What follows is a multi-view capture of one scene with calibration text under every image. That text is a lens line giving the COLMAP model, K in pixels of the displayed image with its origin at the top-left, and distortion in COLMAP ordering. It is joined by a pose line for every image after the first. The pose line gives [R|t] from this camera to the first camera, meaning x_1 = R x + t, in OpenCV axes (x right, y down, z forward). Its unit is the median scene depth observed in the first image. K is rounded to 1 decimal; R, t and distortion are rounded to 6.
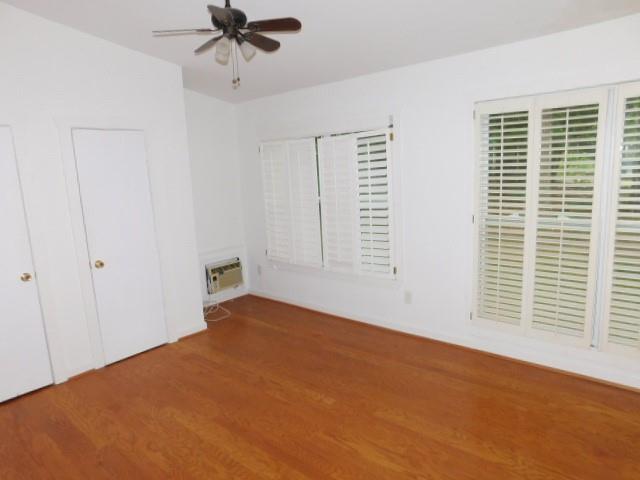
lens RADIAL K [[427.2, 0, 317.5], [0, 427.2, 241.9], [0, 0, 1]] dist [-0.075972, 0.063067]
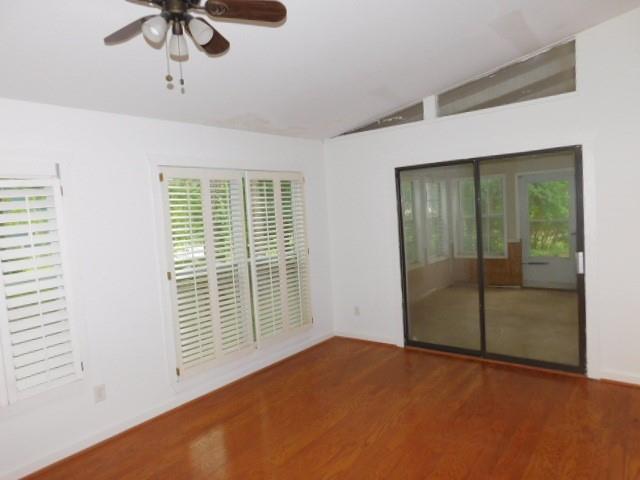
lens RADIAL K [[427.2, 0, 317.5], [0, 427.2, 241.9], [0, 0, 1]] dist [-0.075972, 0.063067]
pose [[-0.068172, -0.015134, 0.997559, -0.775039], [0.237752, 0.970832, 0.030976, -0.092505], [-0.968931, 0.239283, -0.062586, 0.795887]]
